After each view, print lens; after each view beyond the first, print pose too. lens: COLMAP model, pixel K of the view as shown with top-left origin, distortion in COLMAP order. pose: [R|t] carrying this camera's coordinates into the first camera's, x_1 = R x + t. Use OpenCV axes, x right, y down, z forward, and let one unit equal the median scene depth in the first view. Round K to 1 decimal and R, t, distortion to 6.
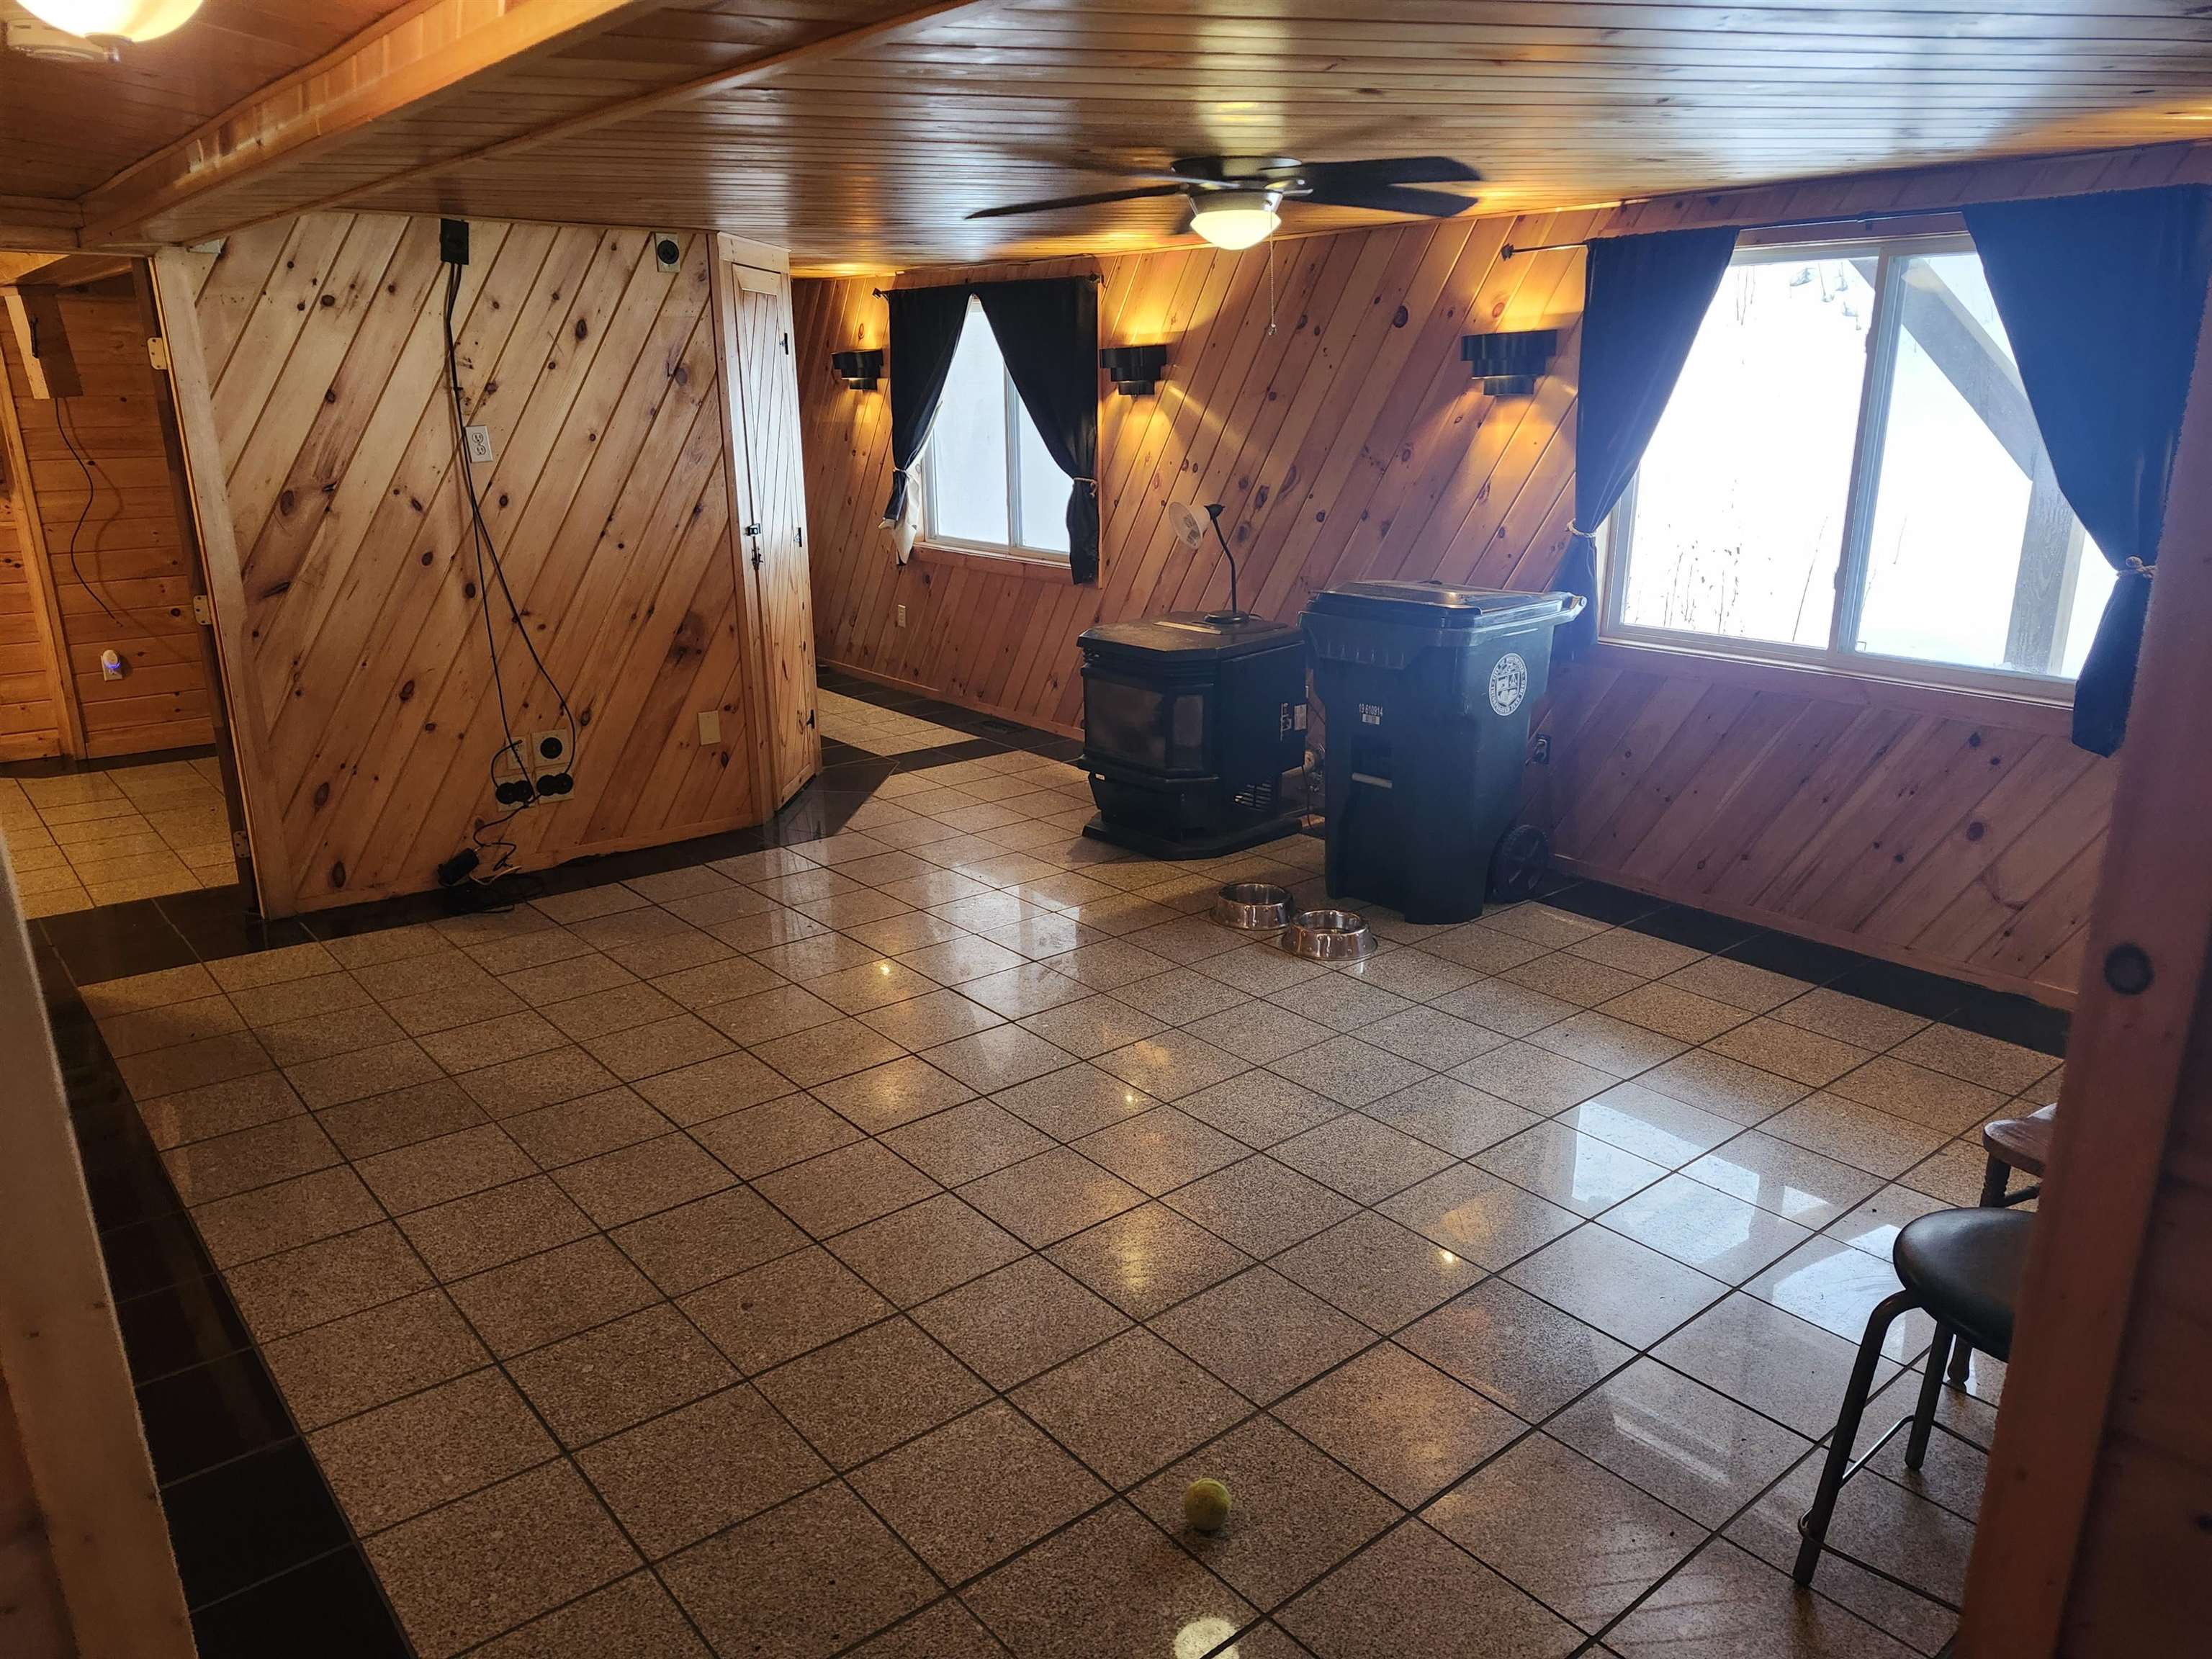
lens RADIAL K [[1526.7, 0, 1110.5], [0, 1526.7, 838.4], [0, 0, 1]] dist [0.083067, -0.076348]
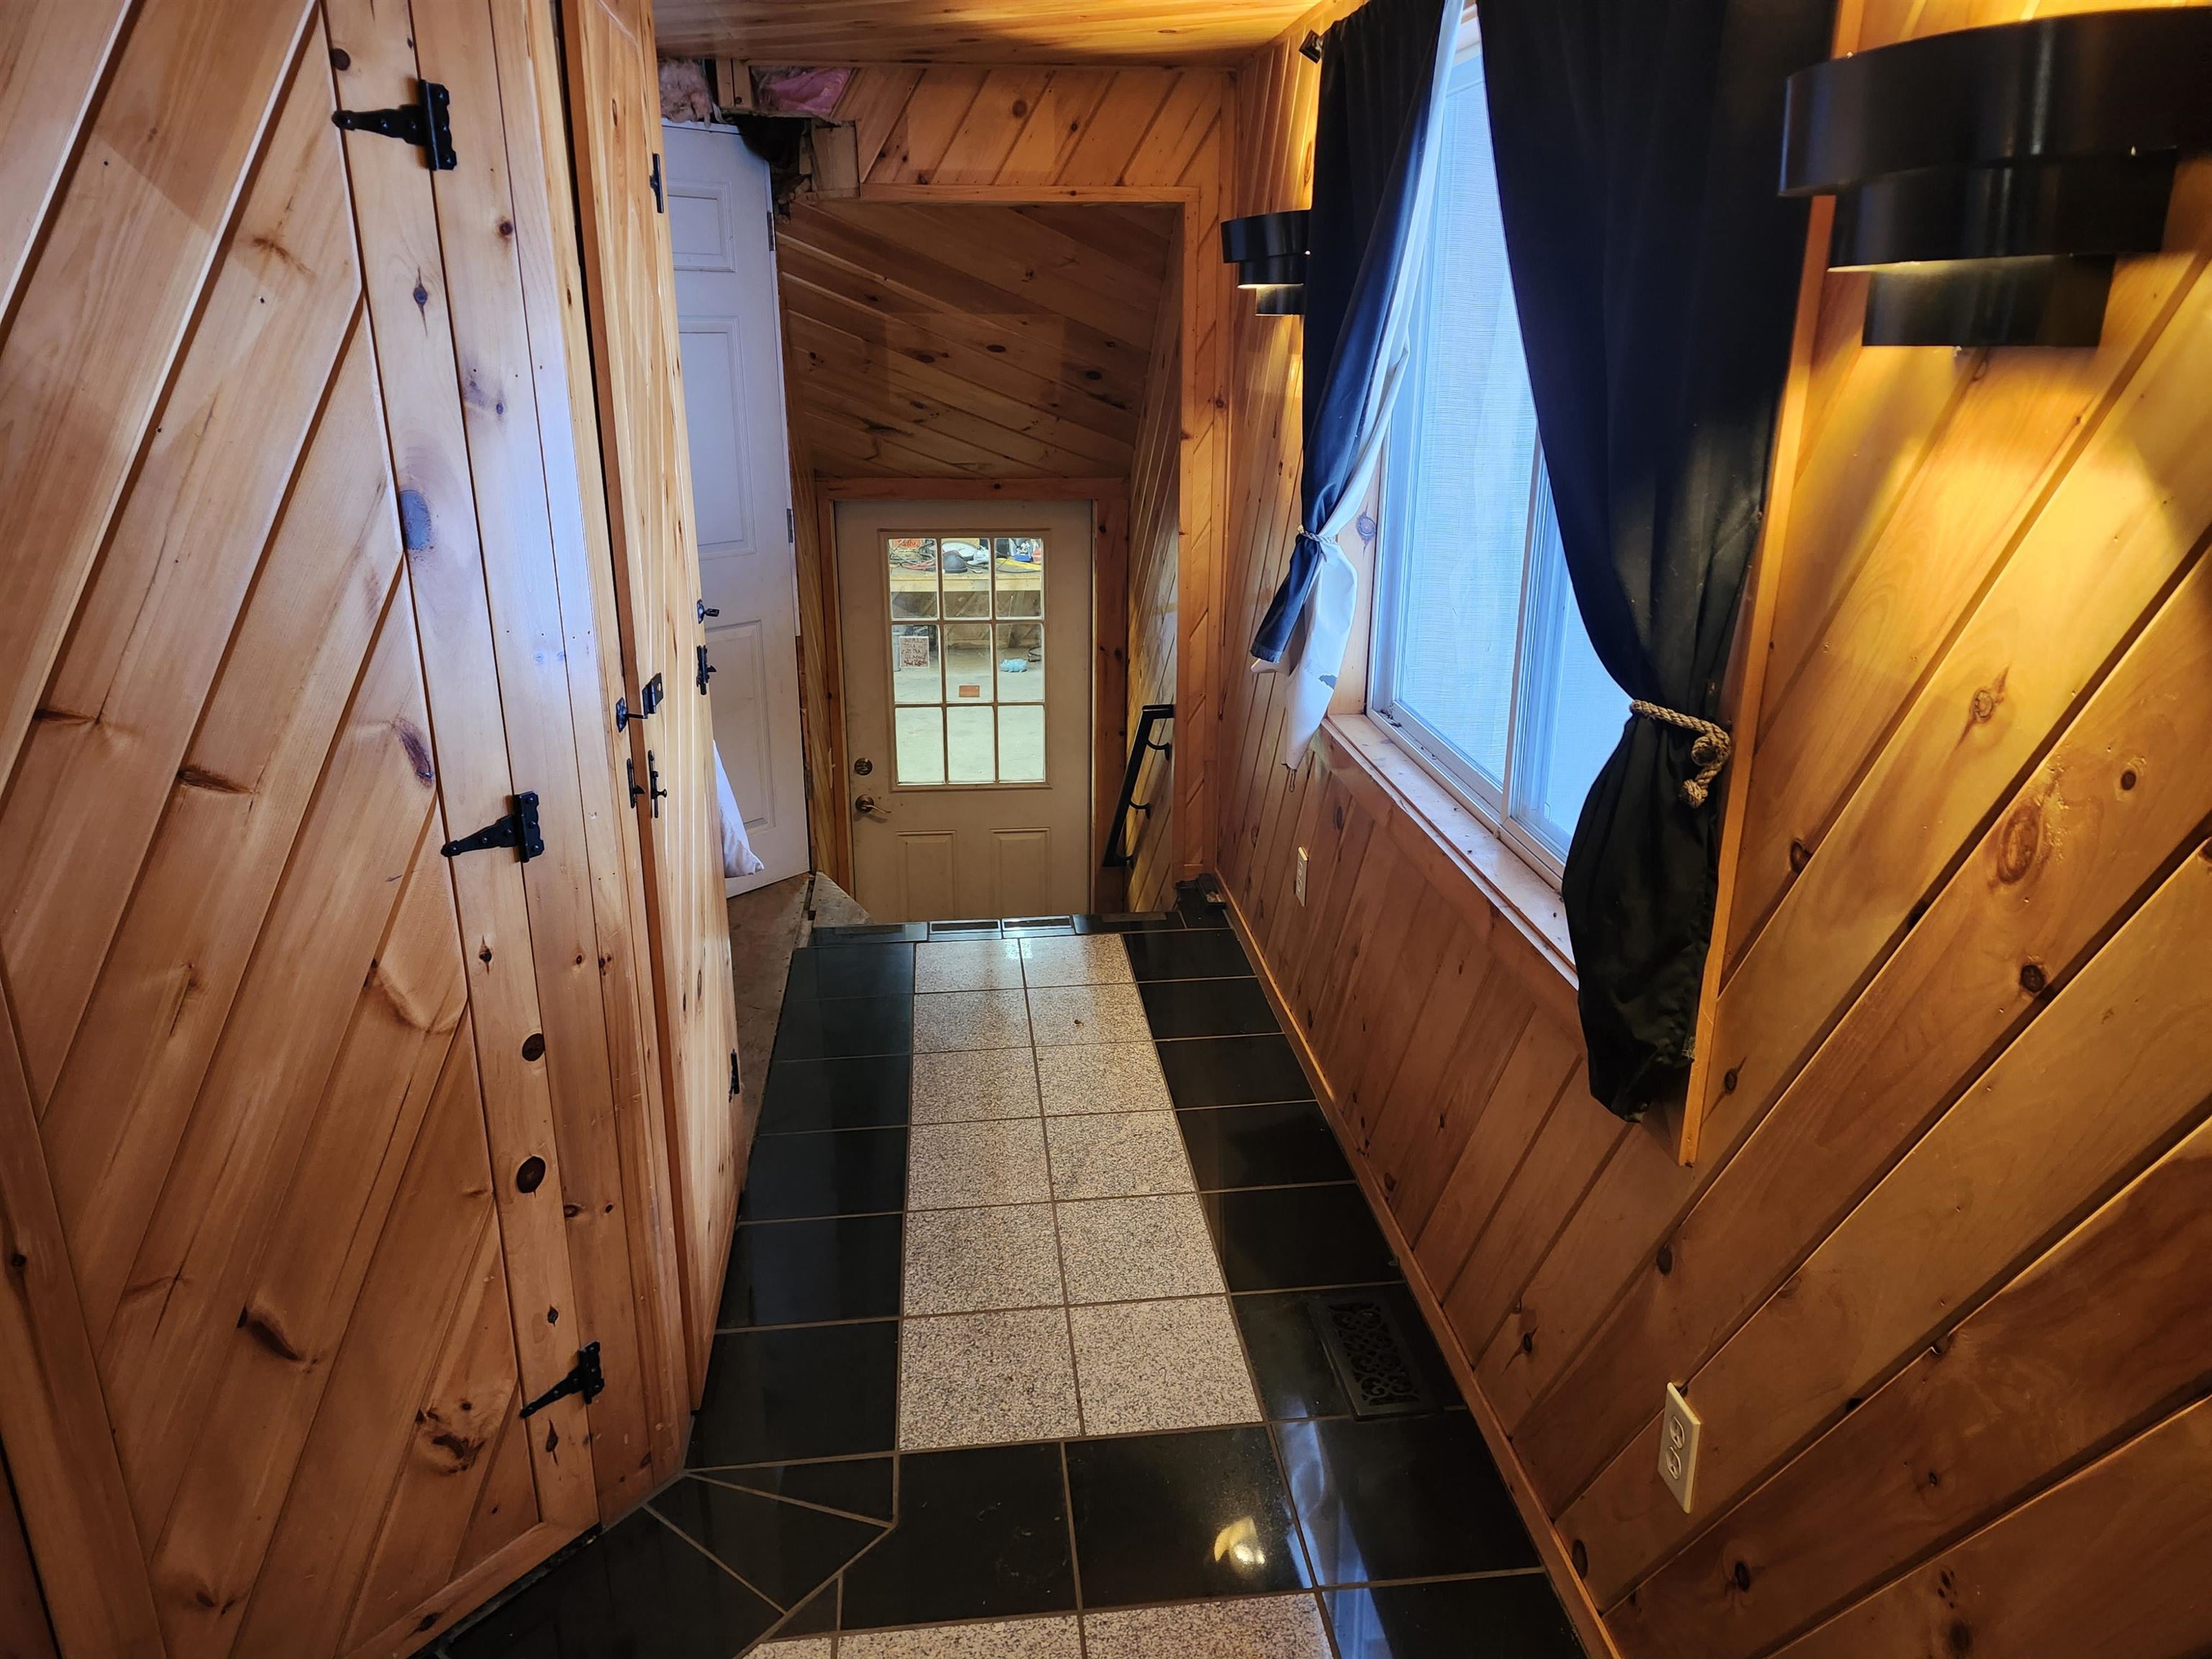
lens RADIAL K [[1526.7, 0, 1103.2], [0, 1526.7, 826.4], [0, 0, 1]] dist [0.083067, -0.076348]
pose [[0.838615, 0.181081, -0.513746, 0.032281], [-0.161865, 0.983368, 0.082389, -0.224623], [0.520120, 0.014065, 0.853977, 0.767875]]
